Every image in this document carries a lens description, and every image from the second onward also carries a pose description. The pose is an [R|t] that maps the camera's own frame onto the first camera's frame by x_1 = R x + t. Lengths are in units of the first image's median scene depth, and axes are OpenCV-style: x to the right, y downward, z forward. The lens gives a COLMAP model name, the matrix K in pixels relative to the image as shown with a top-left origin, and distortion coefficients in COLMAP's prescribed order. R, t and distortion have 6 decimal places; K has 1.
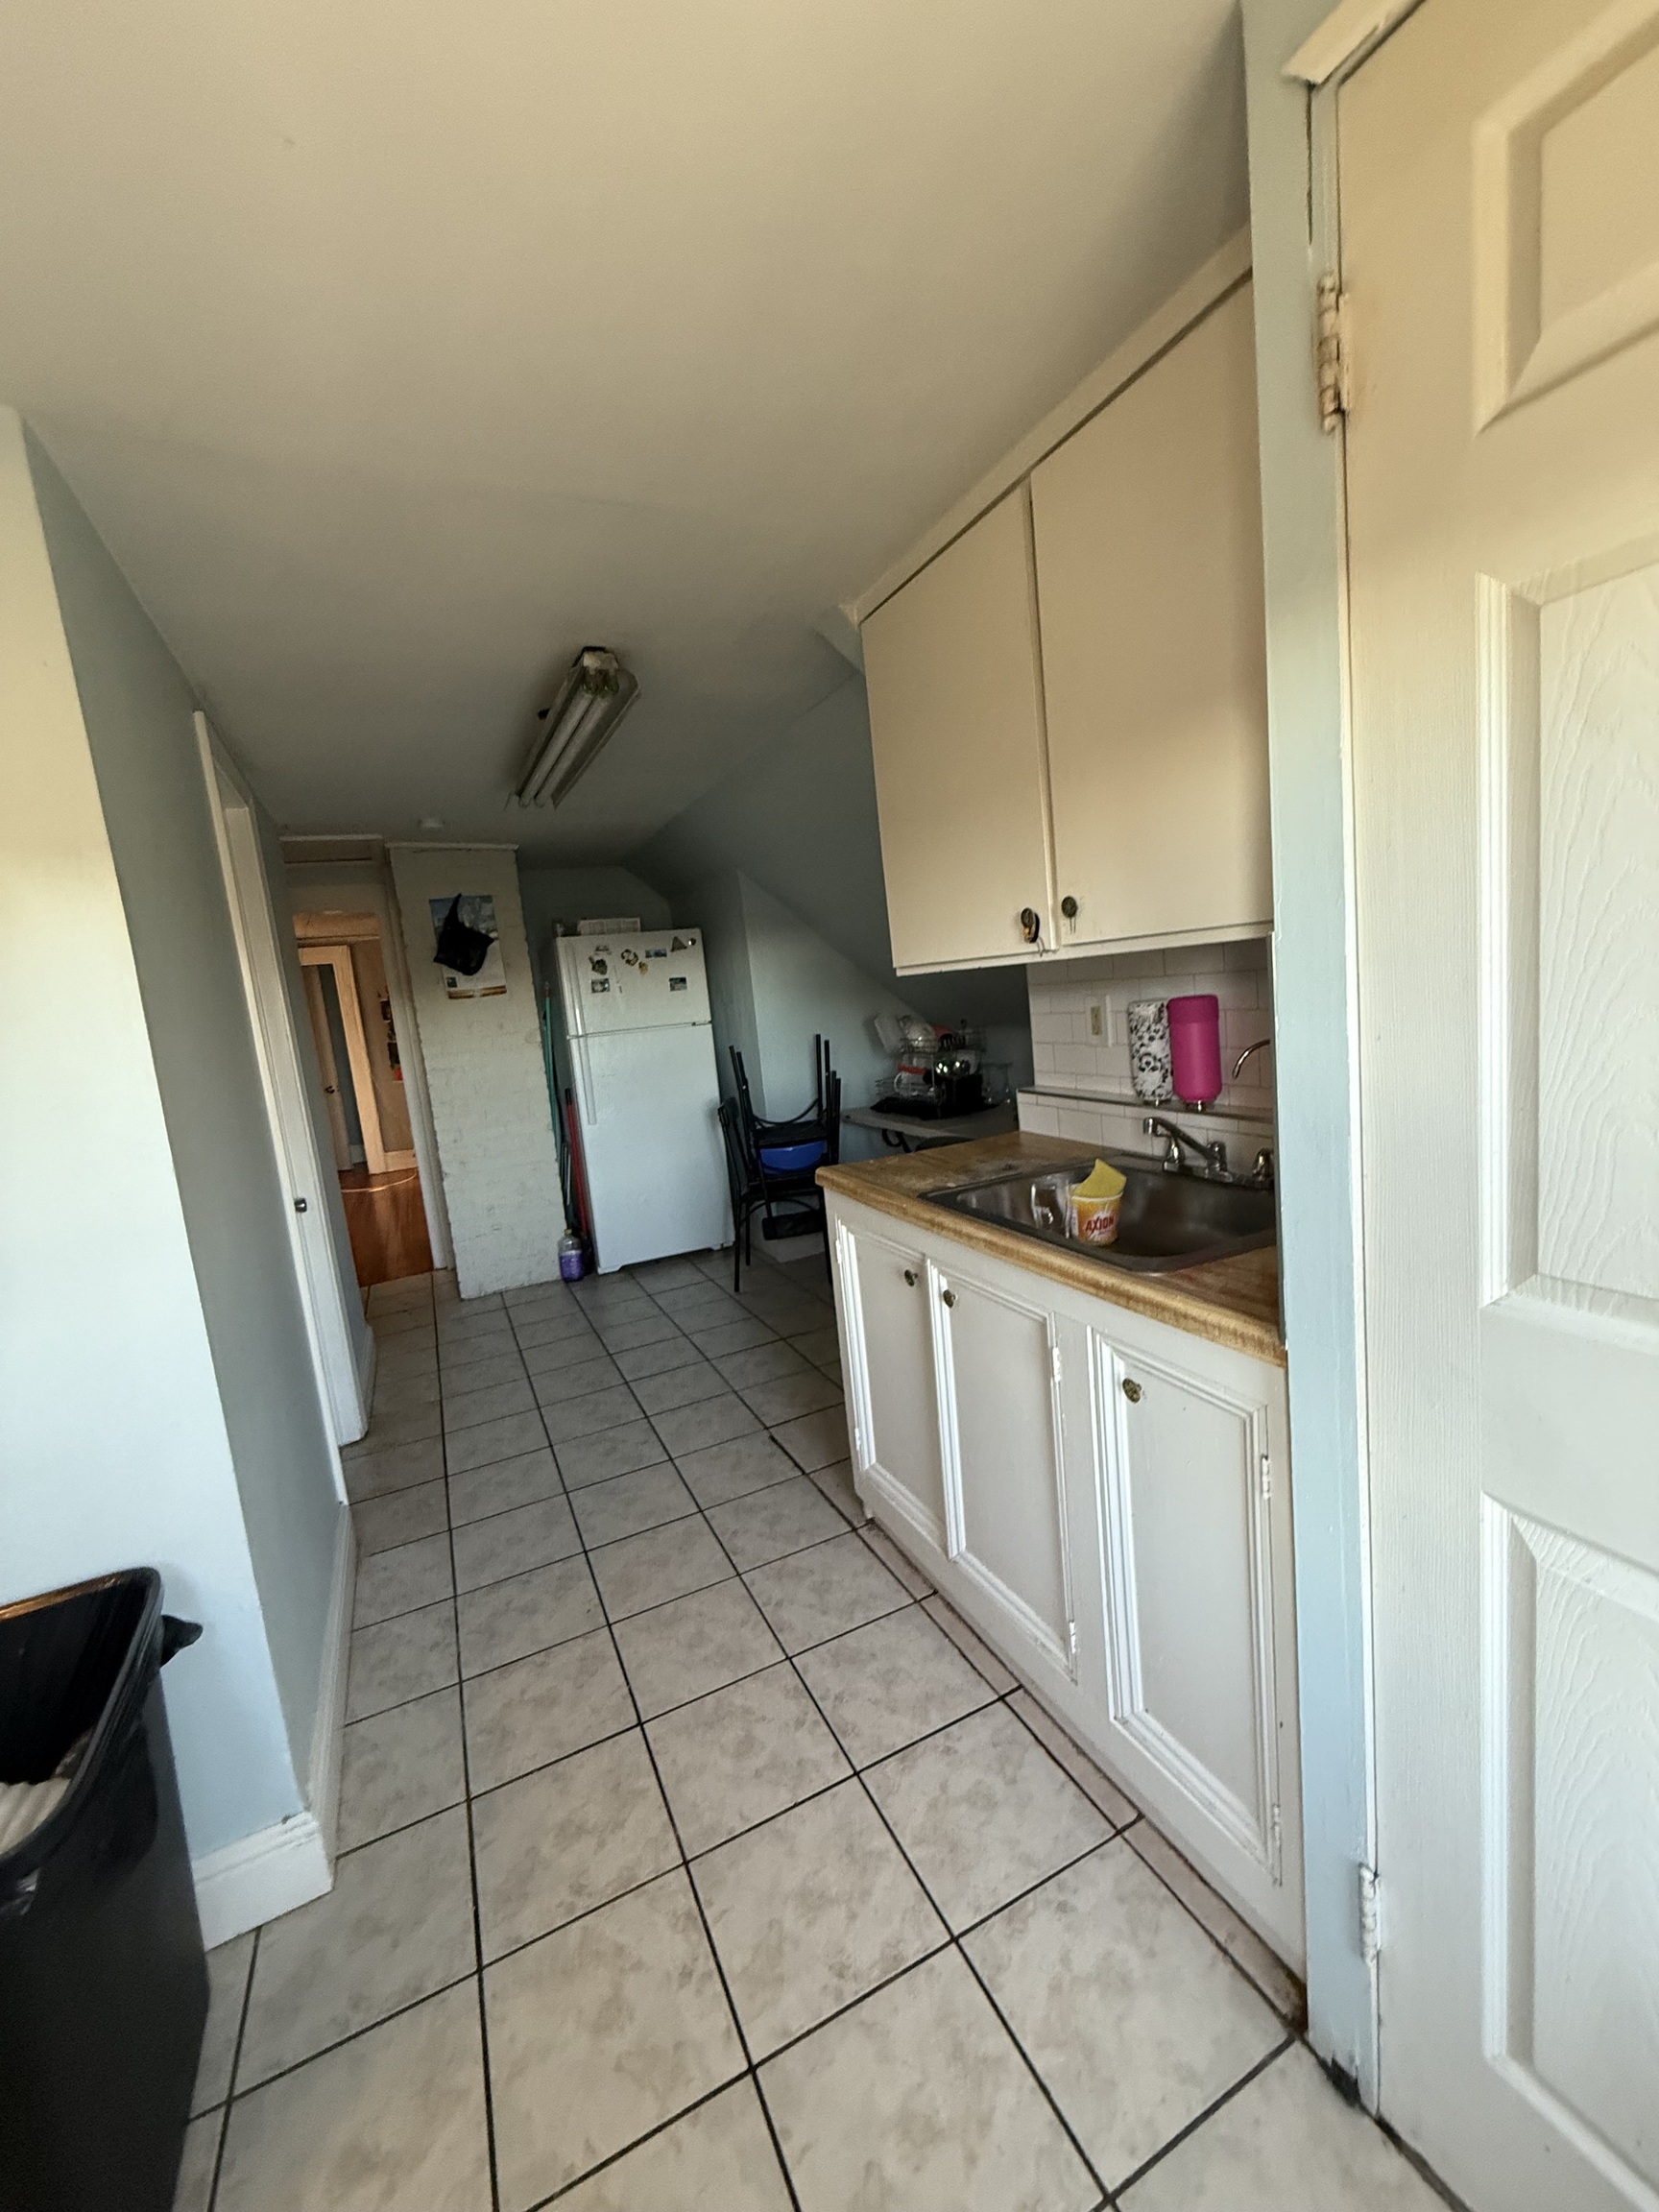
lens RADIAL K [[885.4, 0, 829.7], [0, 885.4, 1101.7], [0, 0, 1]] dist [-0.000988, -0.000139]
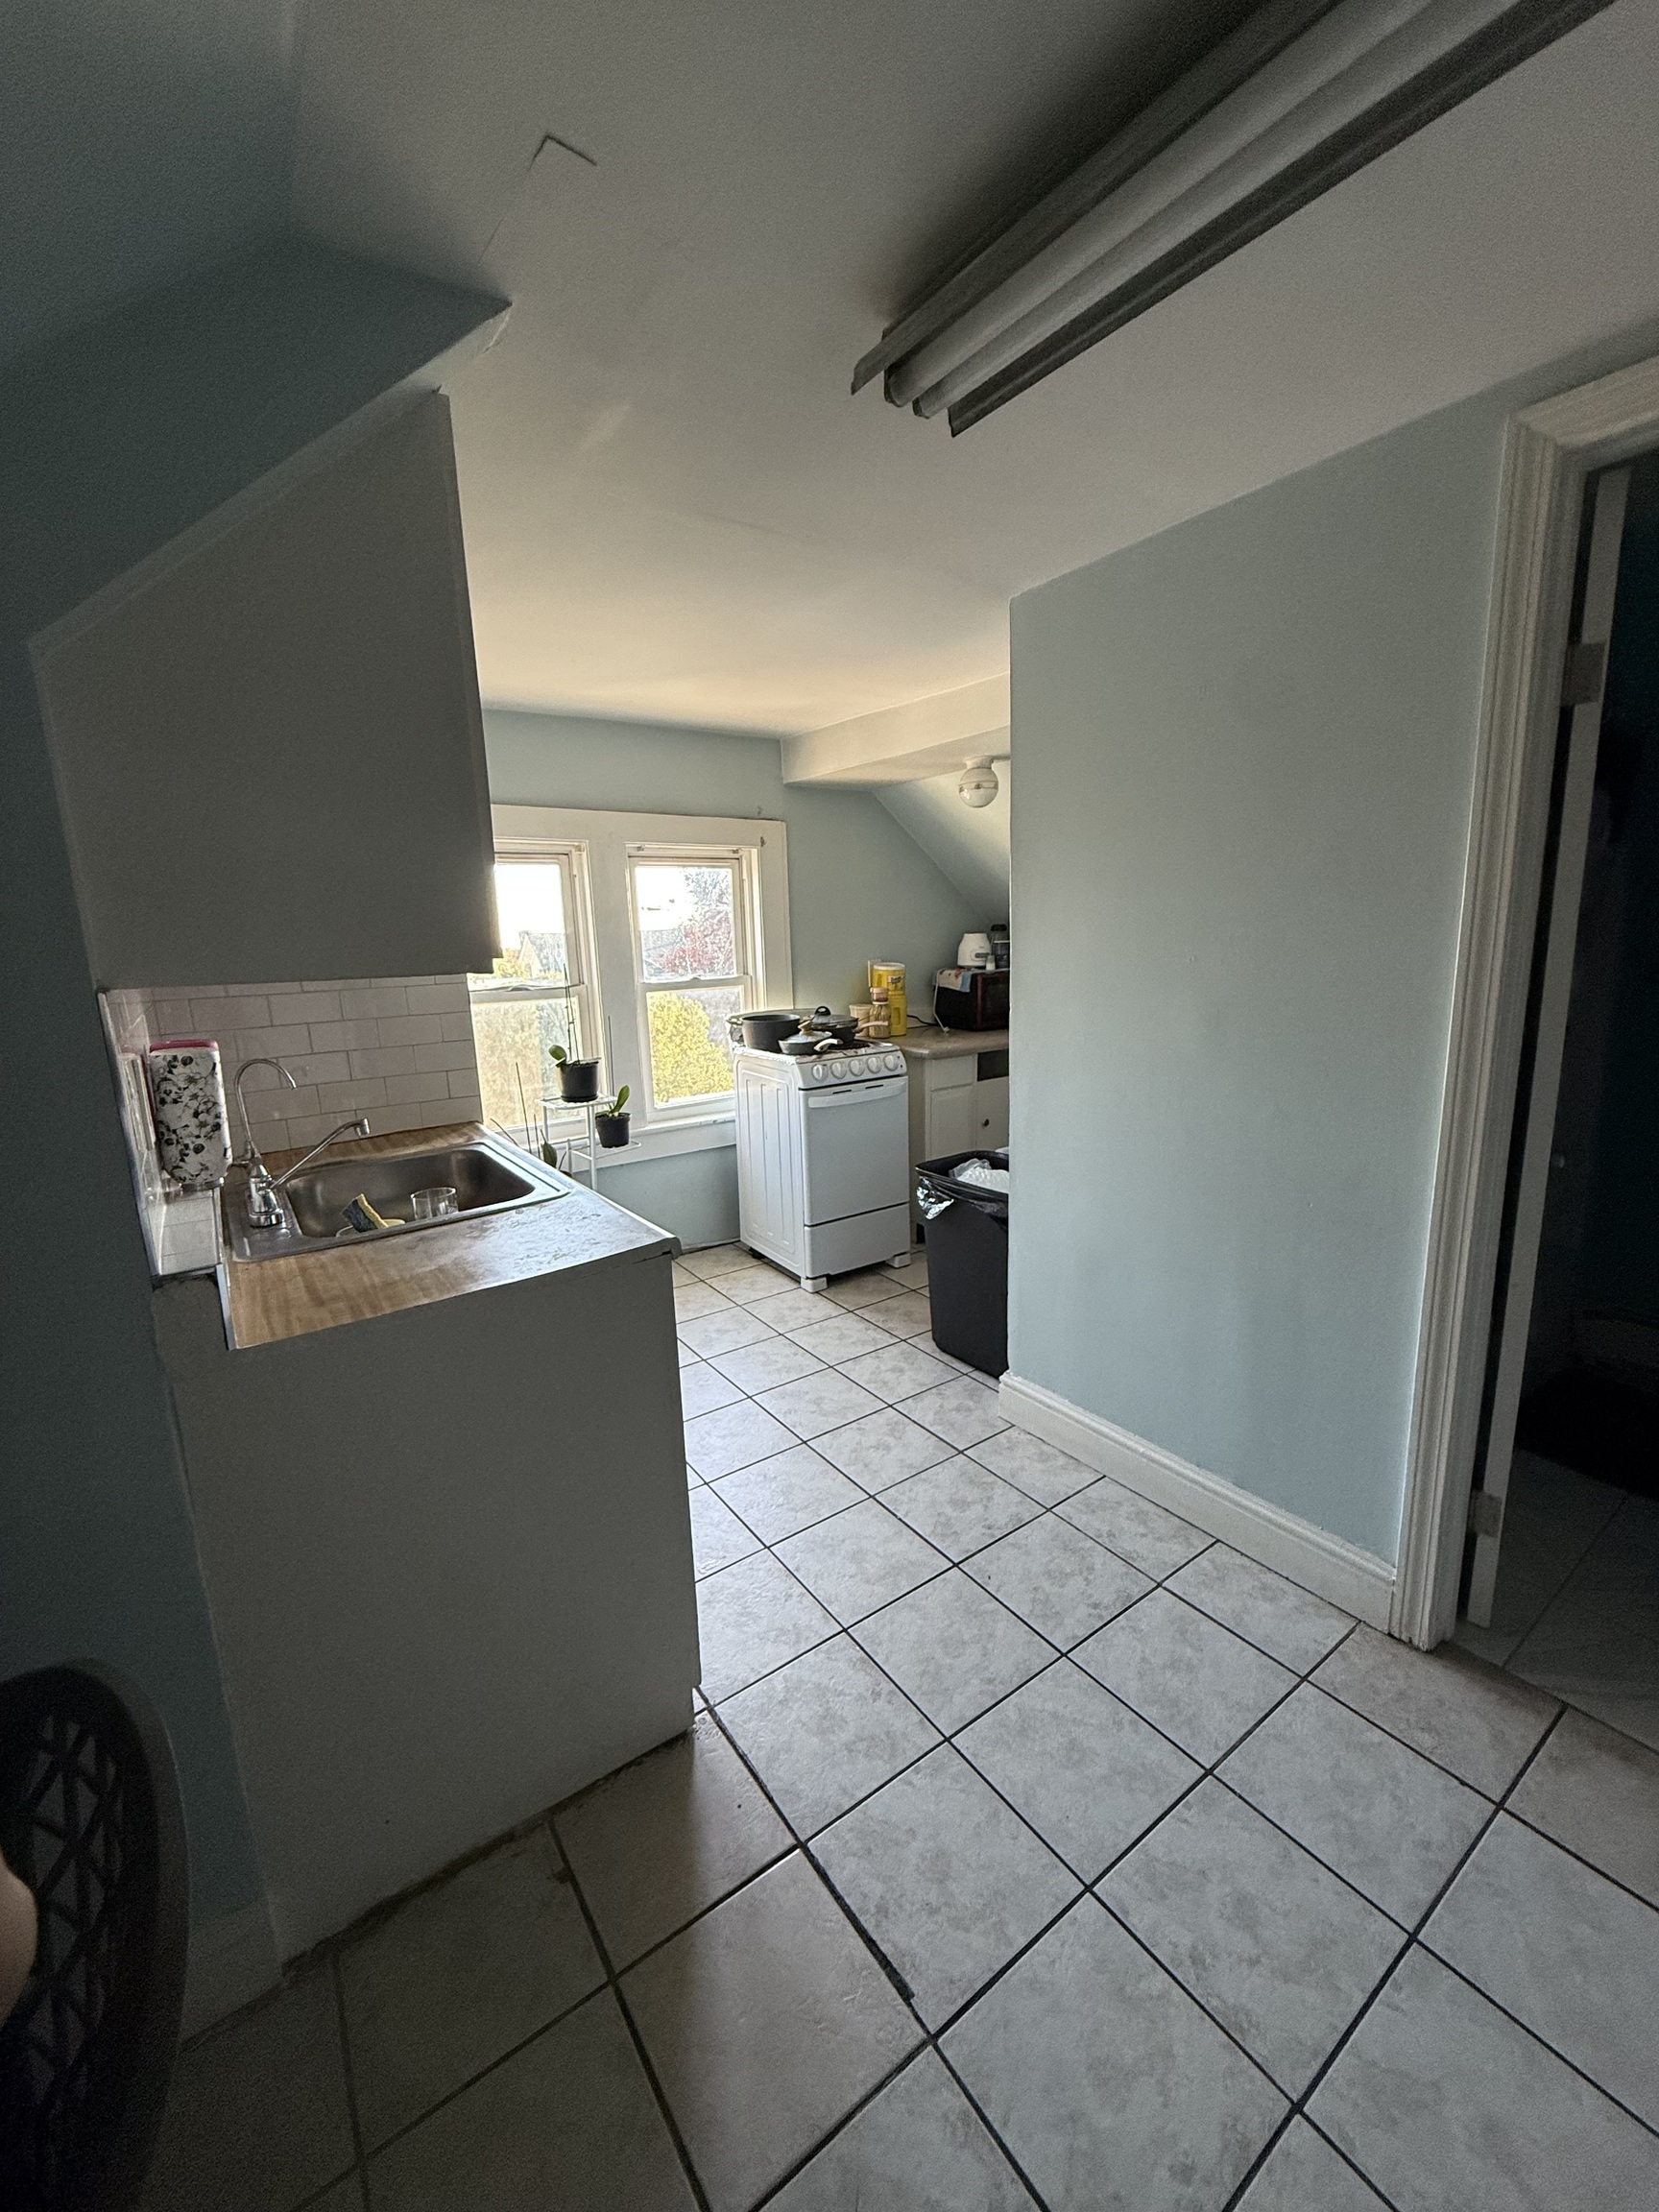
lens RADIAL K [[885.4, 0, 832.3], [0, 885.4, 1102.9], [0, 0, 1]] dist [-0.000988, -0.000139]
pose [[-0.978339, 0.151171, -0.141424, -0.051263], [0.097368, 0.938923, 0.330065, -0.244503], [0.182682, 0.309145, -0.933304, 1.755759]]
